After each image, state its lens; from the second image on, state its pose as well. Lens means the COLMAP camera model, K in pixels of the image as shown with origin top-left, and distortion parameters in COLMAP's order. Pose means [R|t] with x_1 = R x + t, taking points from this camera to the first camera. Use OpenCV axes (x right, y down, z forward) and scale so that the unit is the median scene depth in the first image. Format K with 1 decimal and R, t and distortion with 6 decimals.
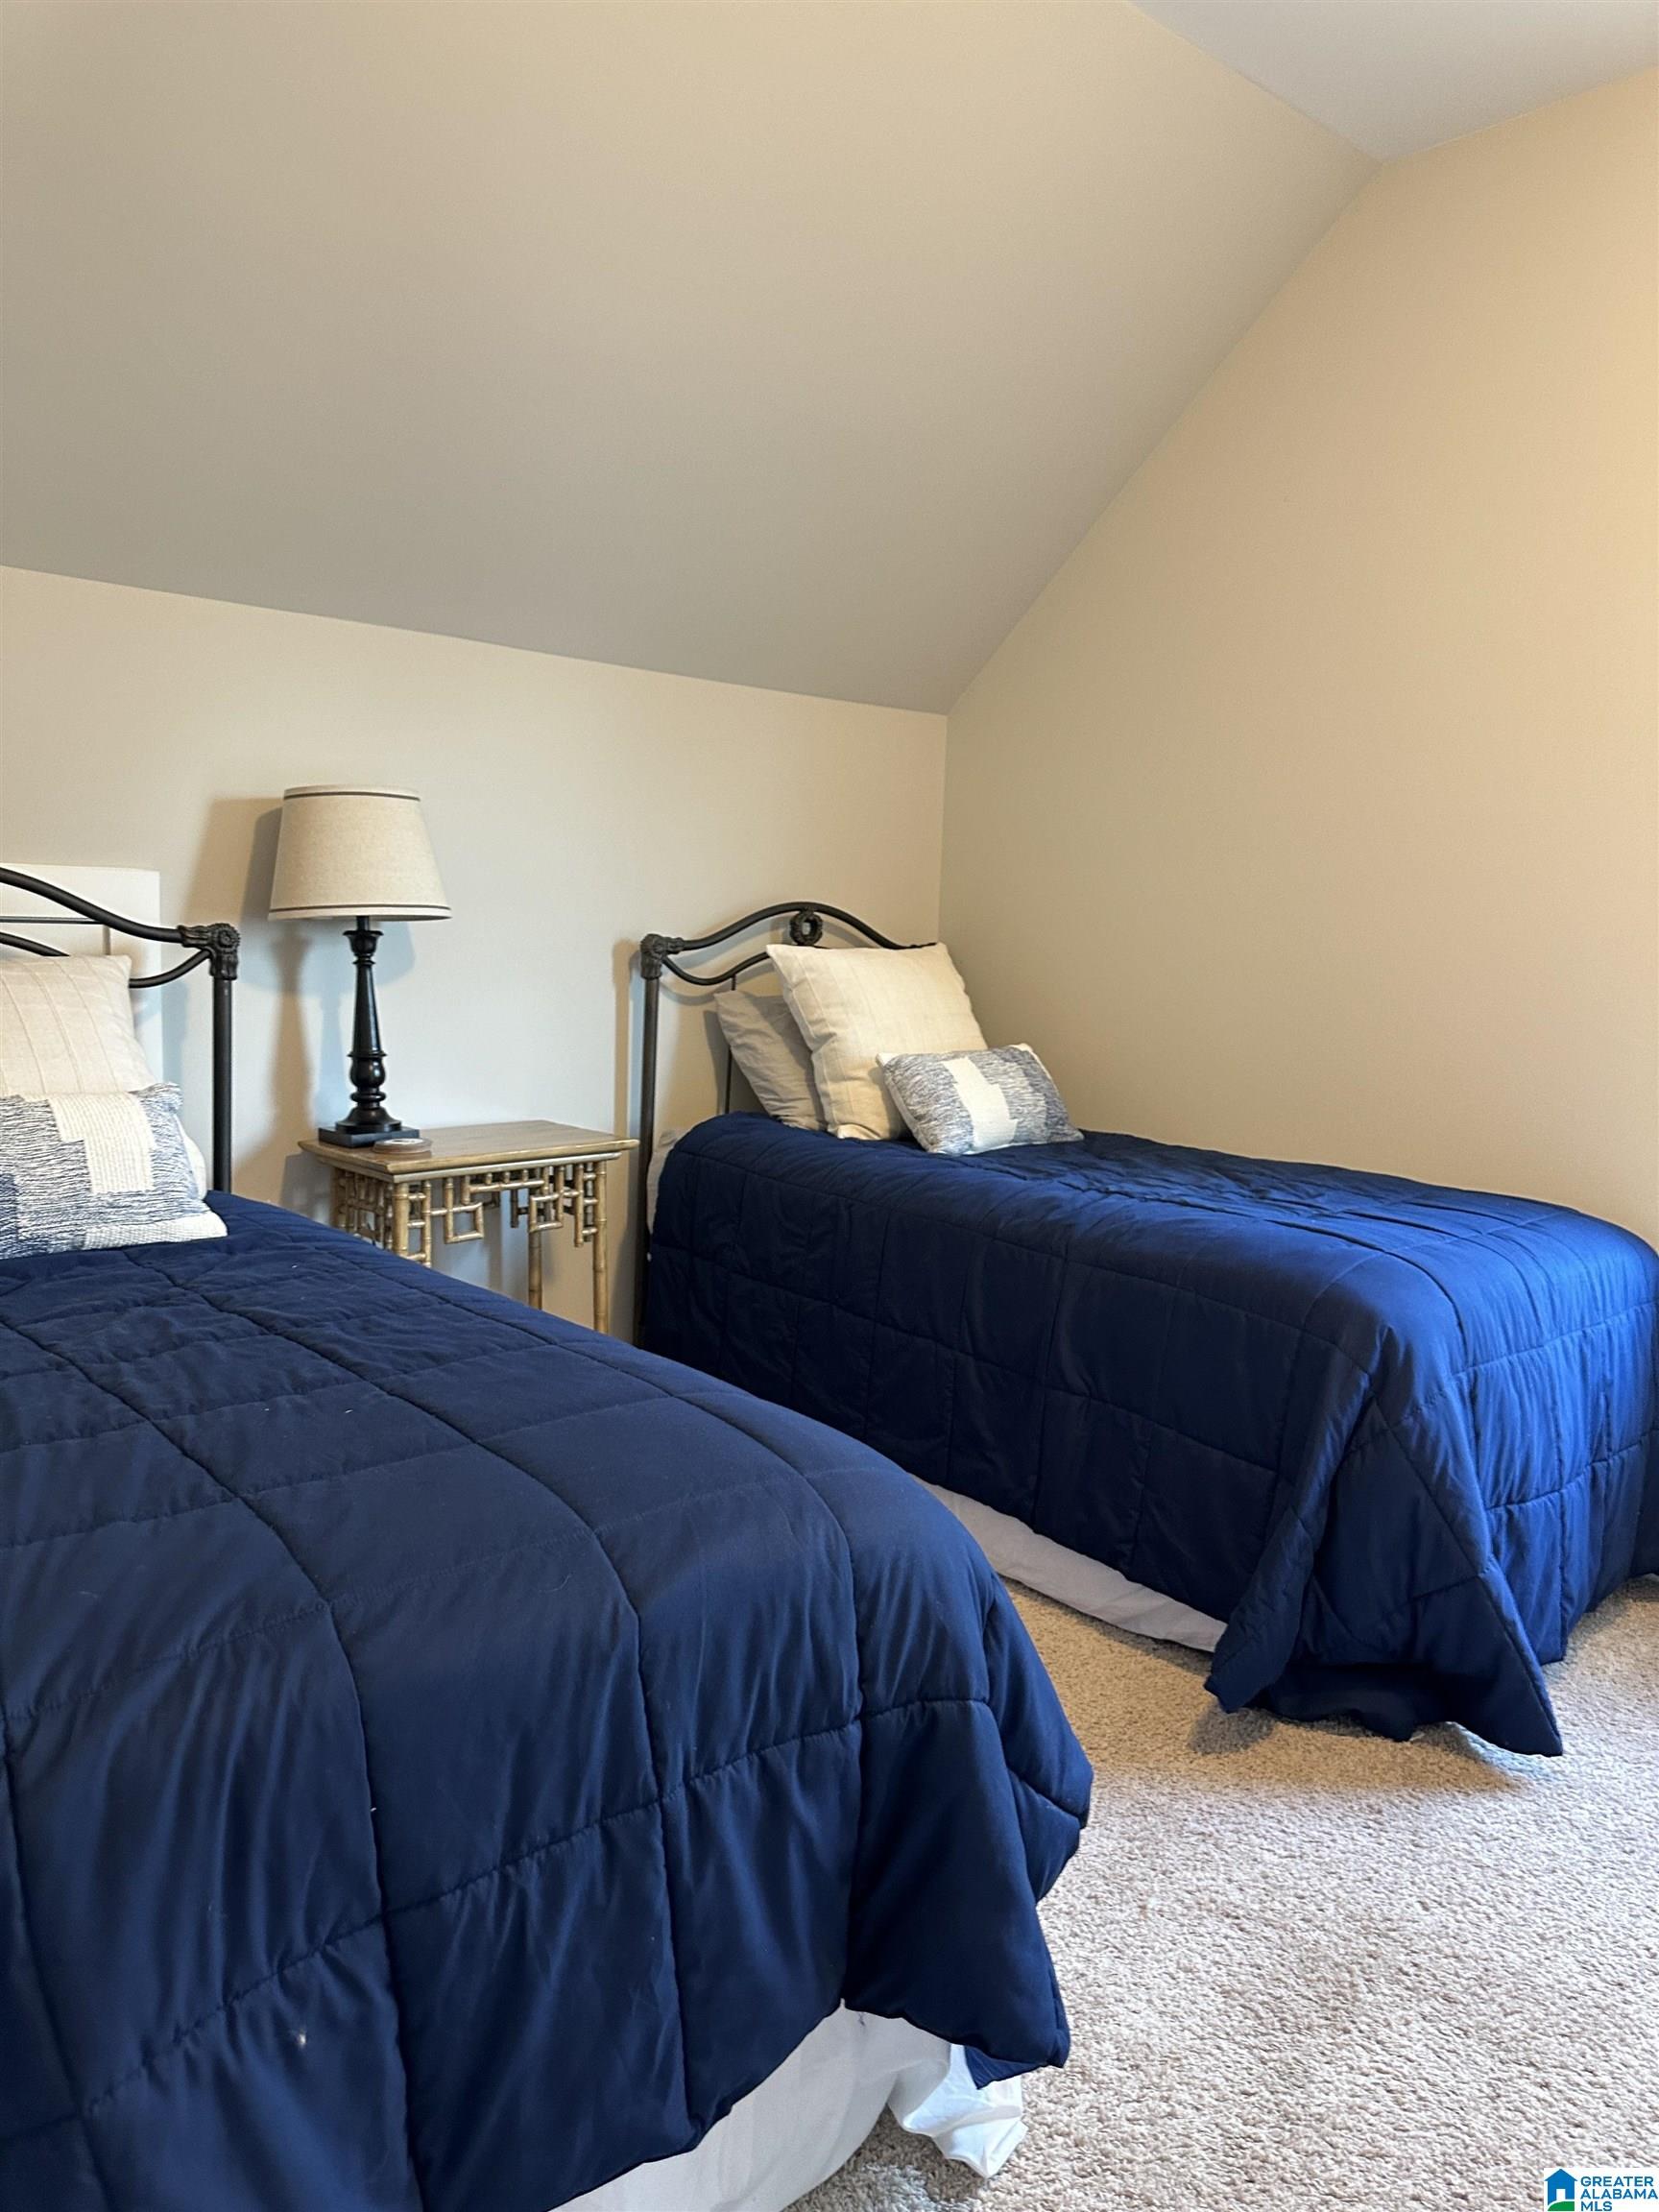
lens RADIAL K [[1581.8, 0, 821.5], [0, 1581.8, 1096.4], [0, 0, 1]] dist [0.080655, -0.054631]
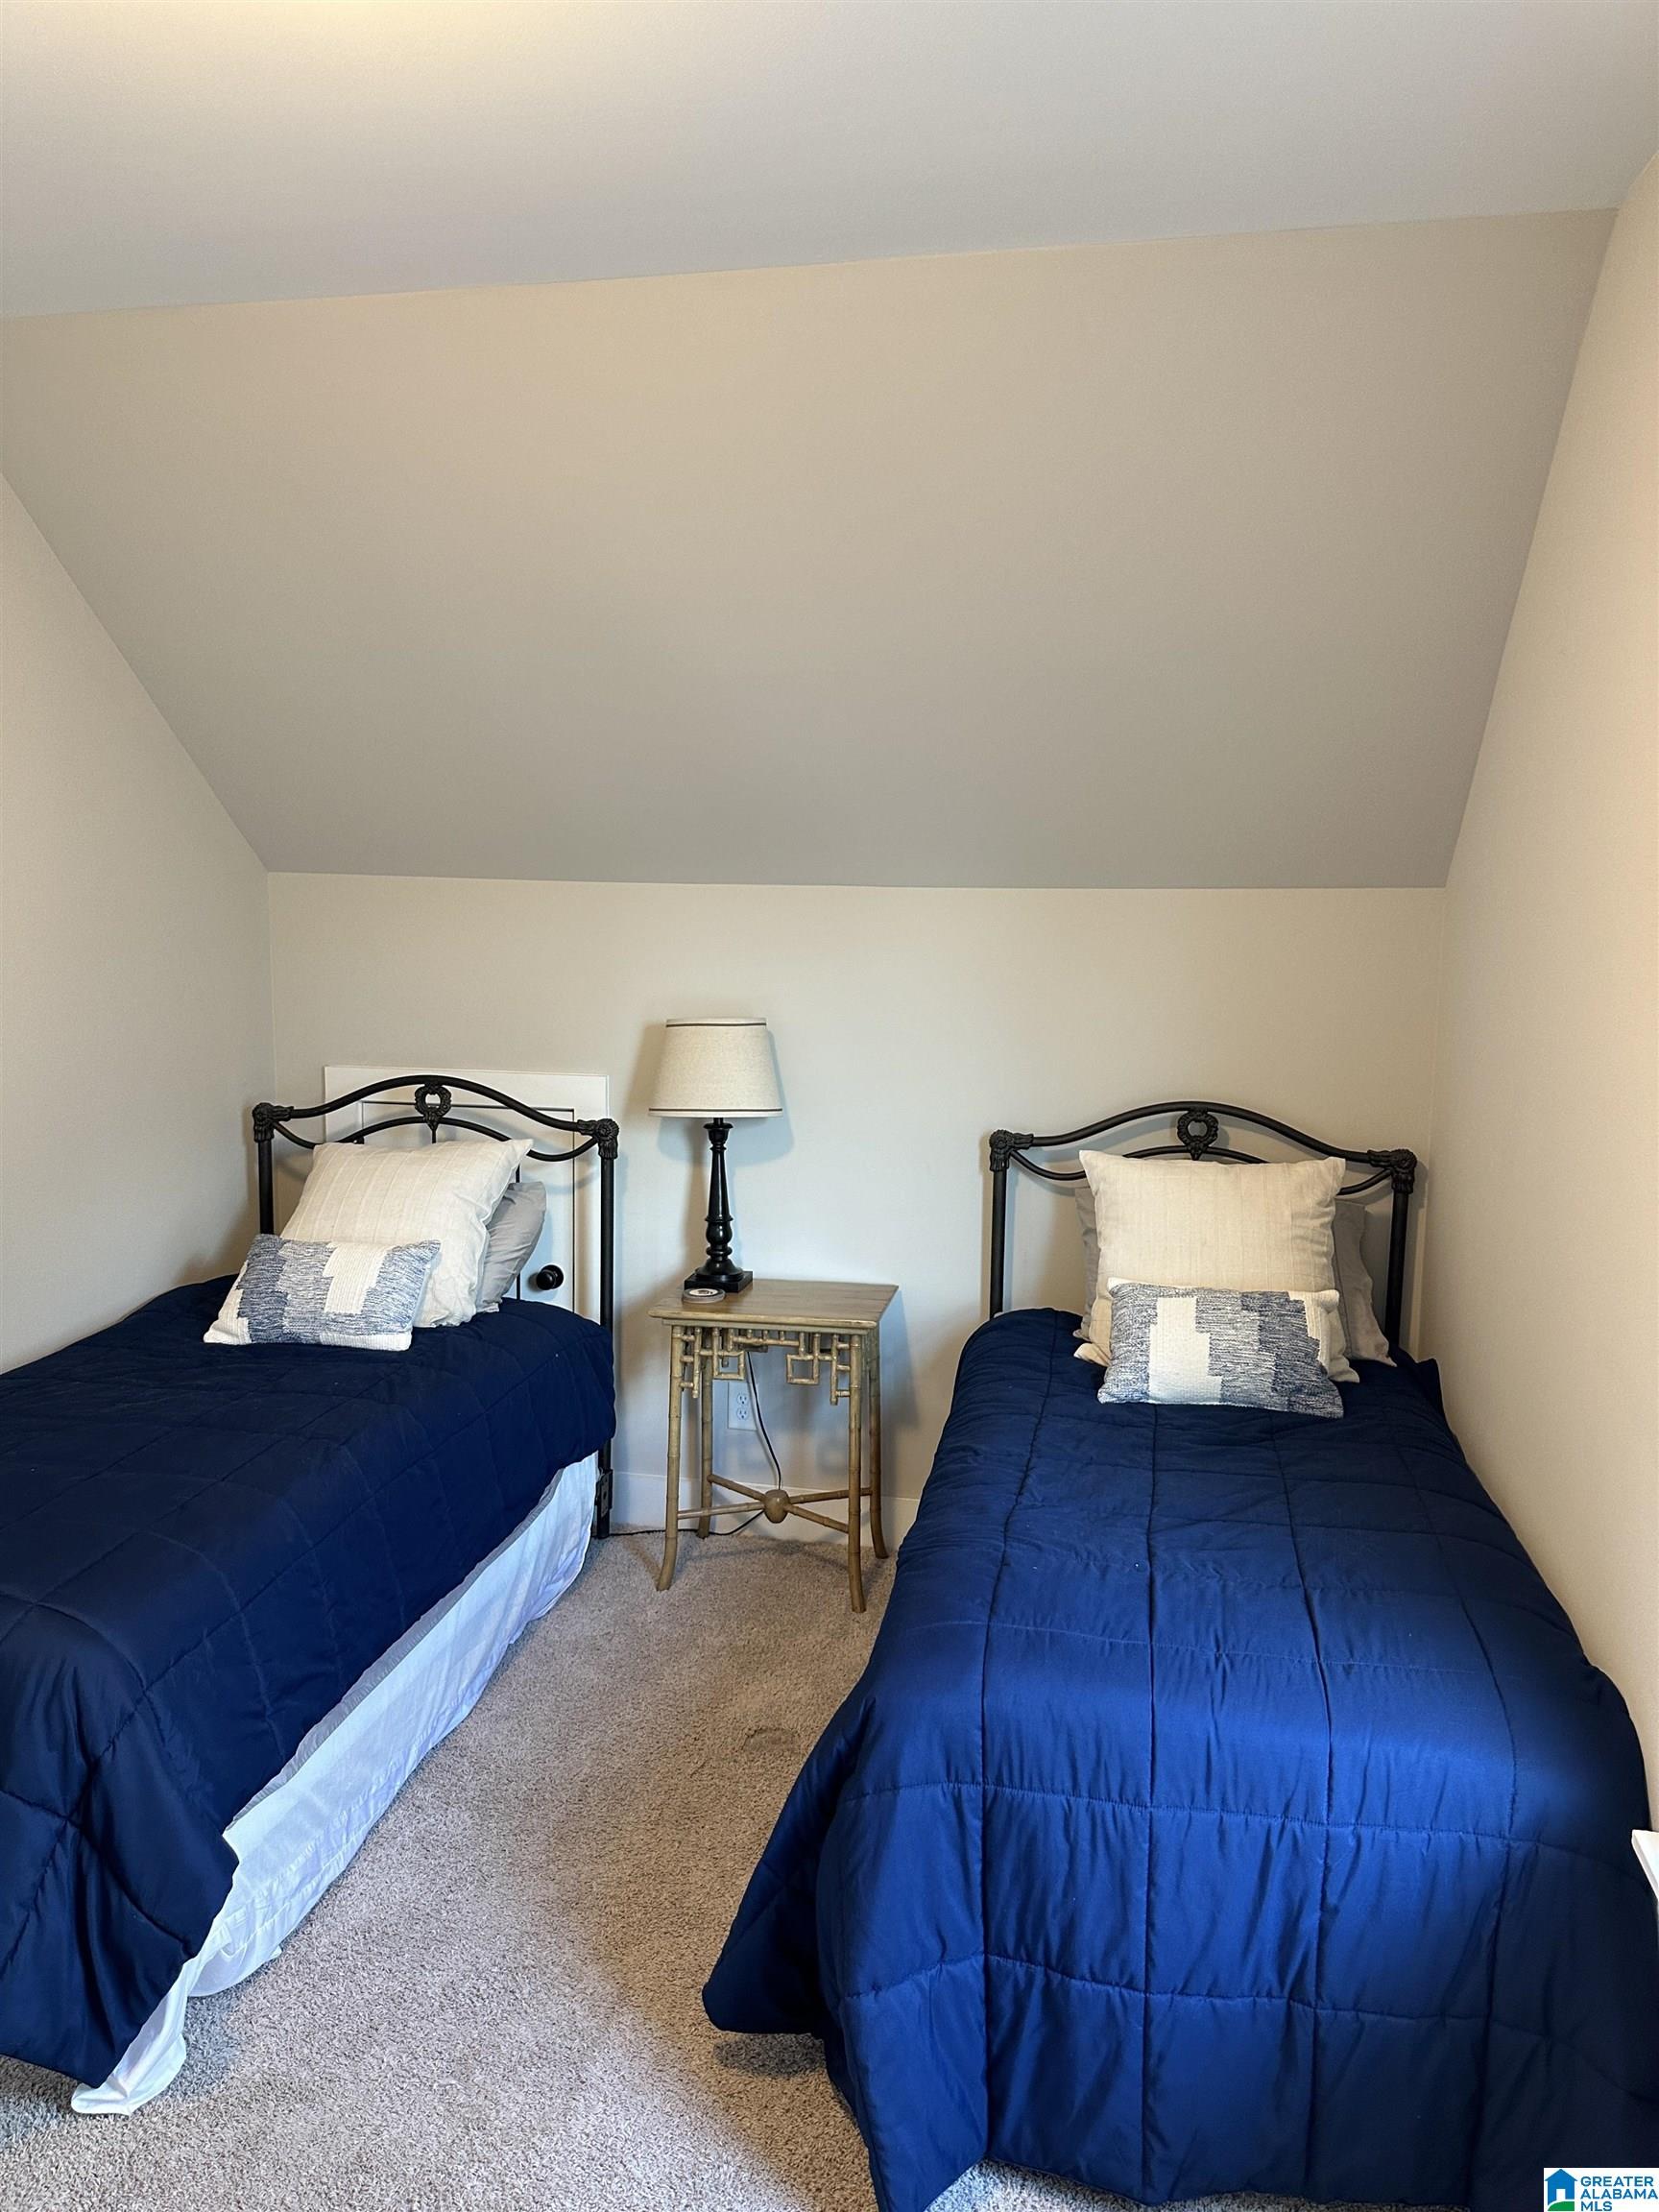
lens RADIAL K [[1581.8, 0, 819.5], [0, 1581.8, 1114.0], [0, 0, 1]] dist [0.080655, -0.054631]
pose [[0.590910, 0.085474, -0.802197, 0.791256], [-0.078608, 0.995740, 0.048192, -0.180518], [0.802899, 0.034582, 0.595112, 0.299593]]
